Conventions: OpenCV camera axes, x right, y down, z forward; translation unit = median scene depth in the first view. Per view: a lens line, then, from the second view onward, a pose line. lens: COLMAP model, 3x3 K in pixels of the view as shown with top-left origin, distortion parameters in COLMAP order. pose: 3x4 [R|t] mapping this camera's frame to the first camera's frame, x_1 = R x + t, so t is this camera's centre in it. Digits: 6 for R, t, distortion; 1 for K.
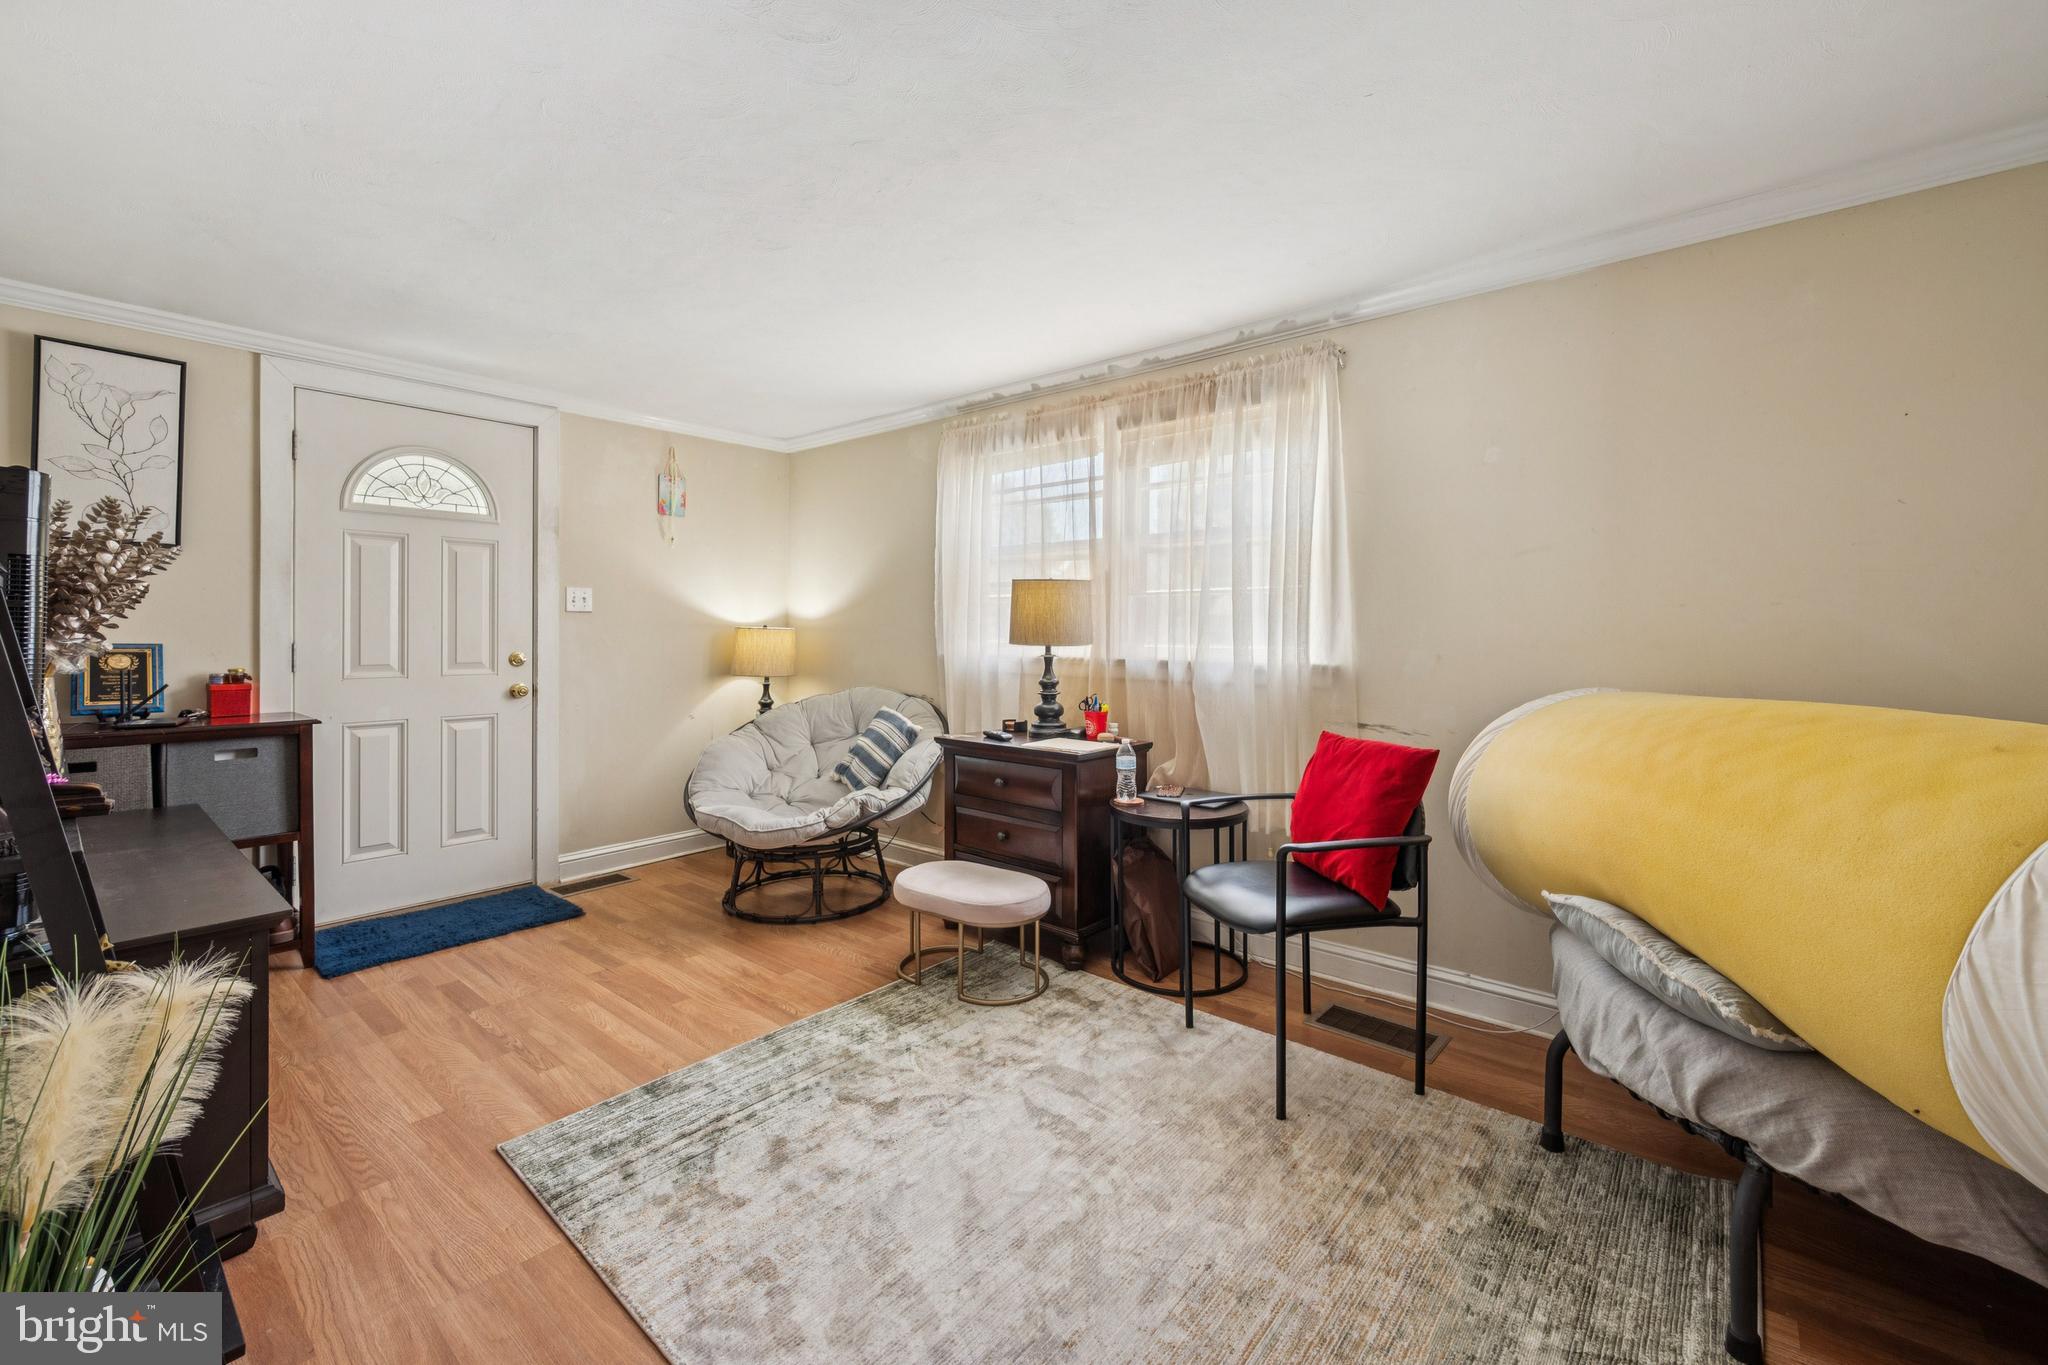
lens RADIAL K [[843.0, 0, 1022.7], [0, 843.0, 628.6], [0, 0, 1]] dist [-0.001279, -0.000173]
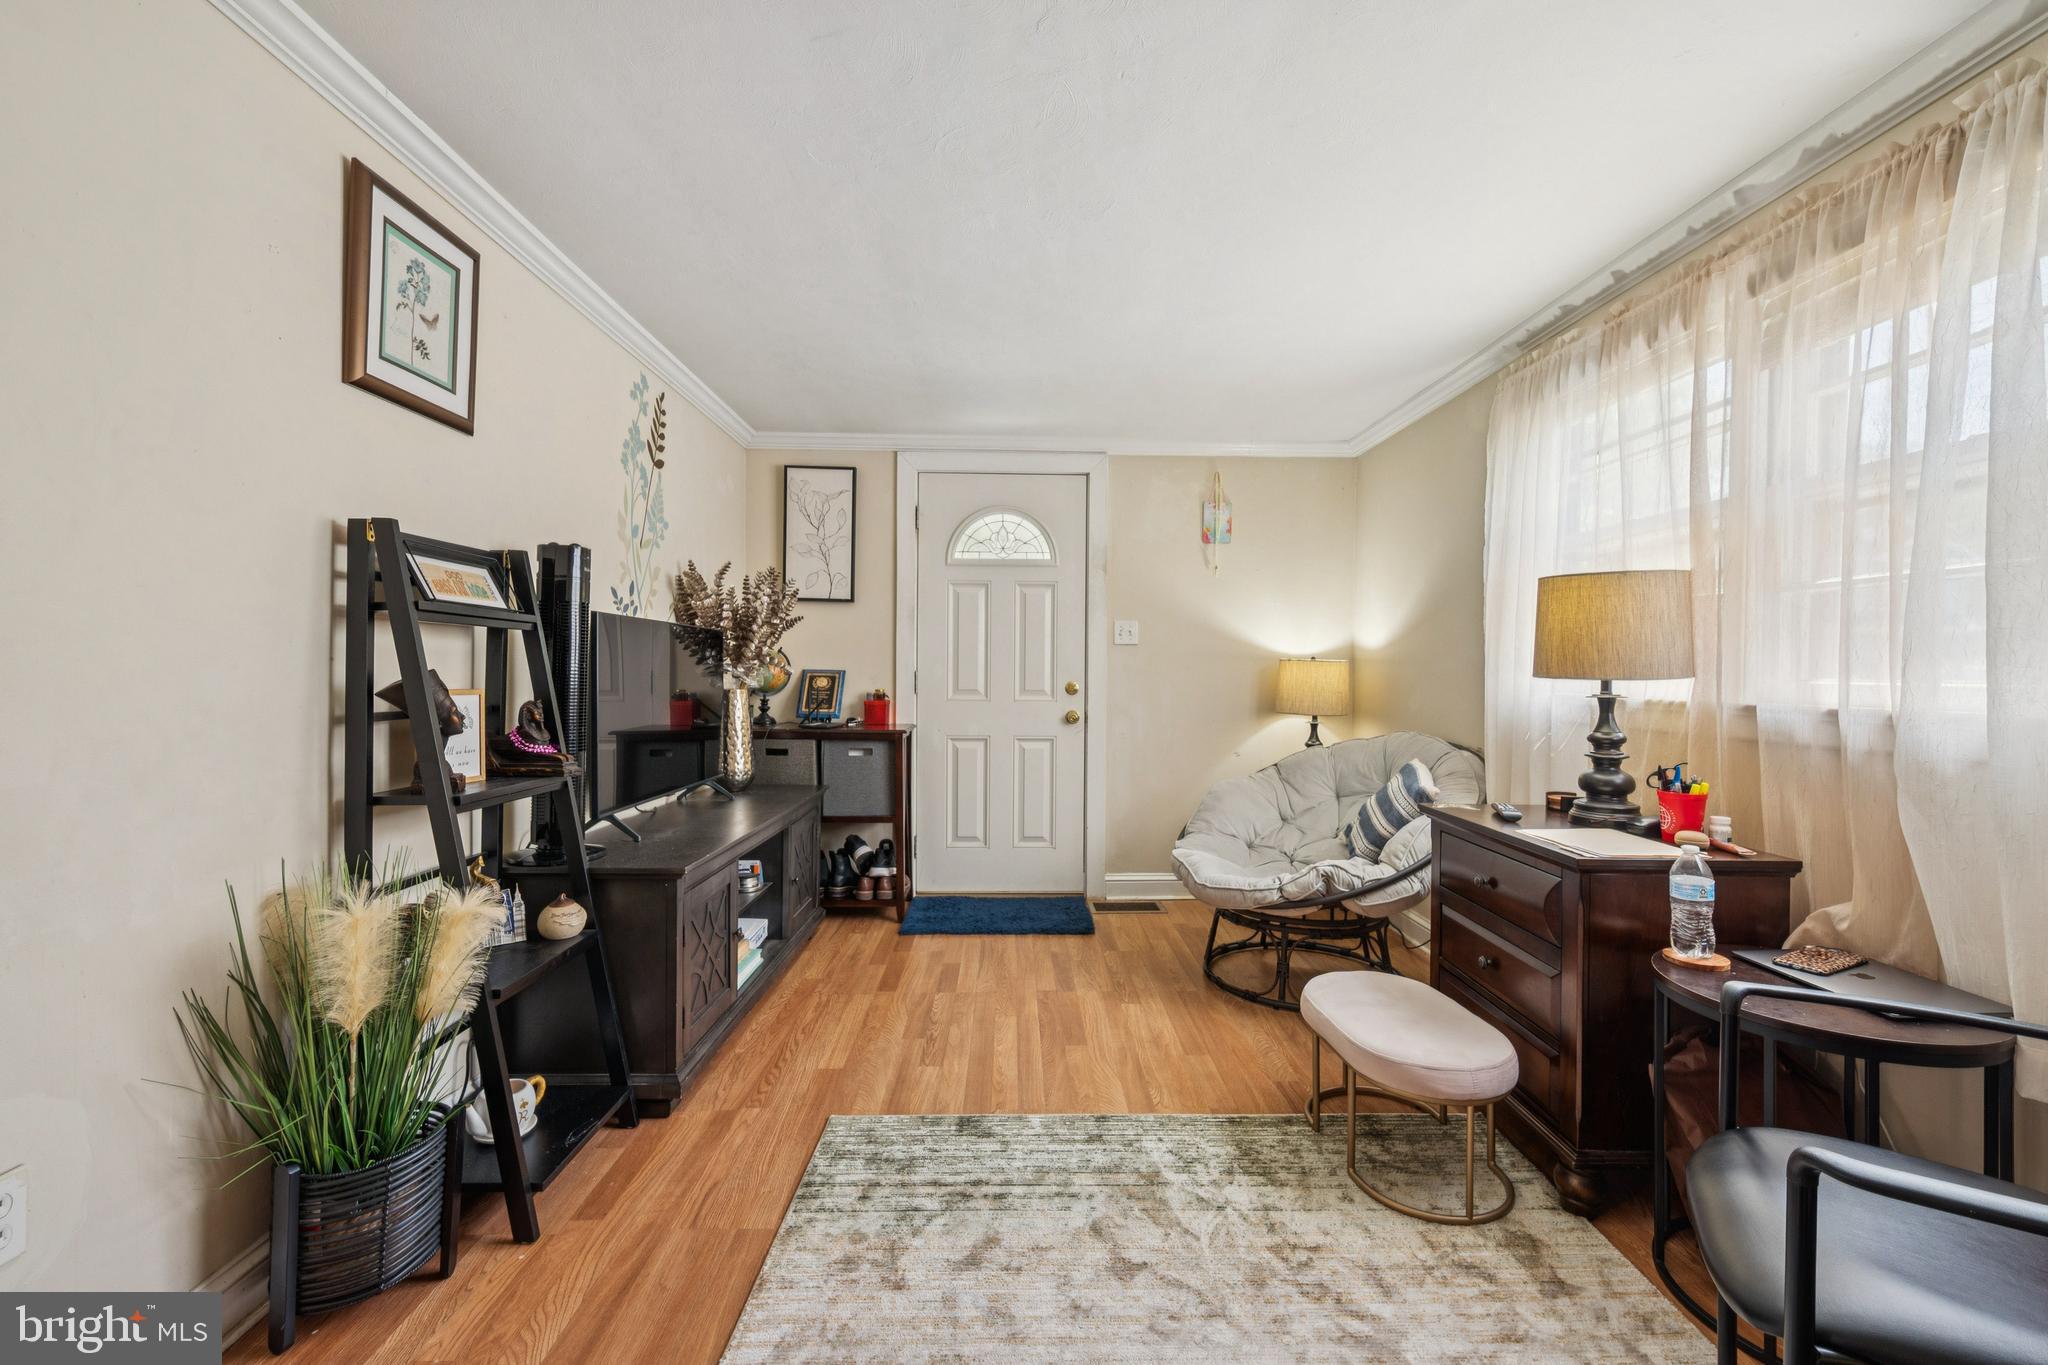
lens RADIAL K [[847.5, 0, 1029.4], [0, 847.5, 675.1], [0, 0, 1]] dist [0.001067, -0.000169]
pose [[0.663001, 0.007200, -0.748584, 0.227259], [-0.003252, 0.999972, 0.006738, 0.014214], [0.748611, -0.002033, 0.663006, 0.270294]]
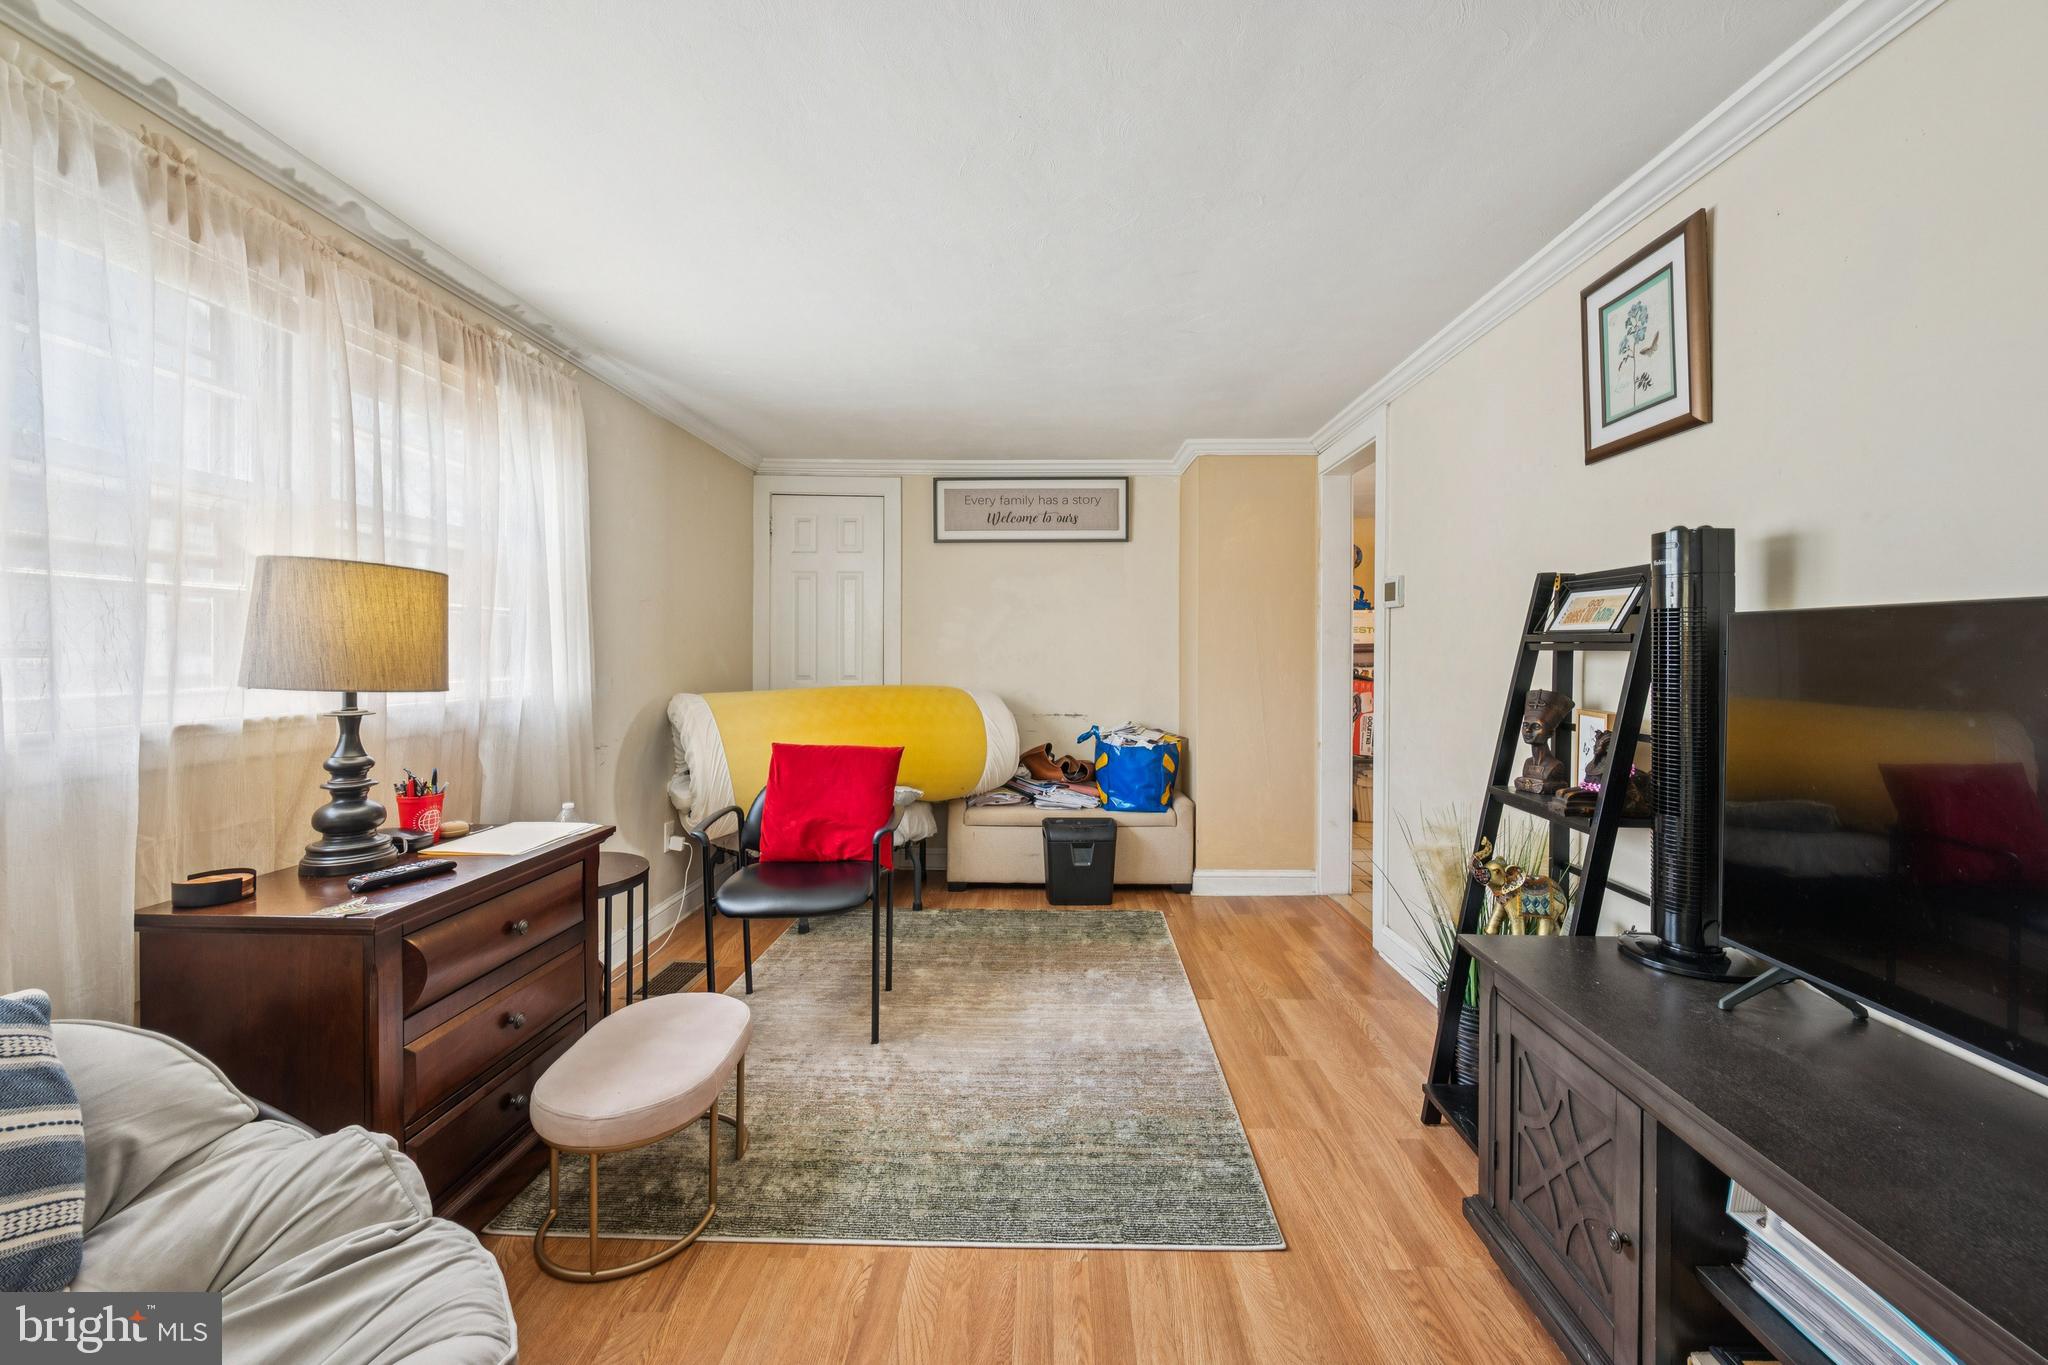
lens RADIAL K [[834.1, 0, 1032.4], [0, 834.1, 652.7], [0, 0, 1]] dist [-0.000511, -0.000023]
pose [[-0.629984, -0.004556, 0.776595, -0.659715], [-0.008110, 0.999967, -0.000713, -0.008406], [-0.776566, -0.006748, -0.630000, 1.039323]]
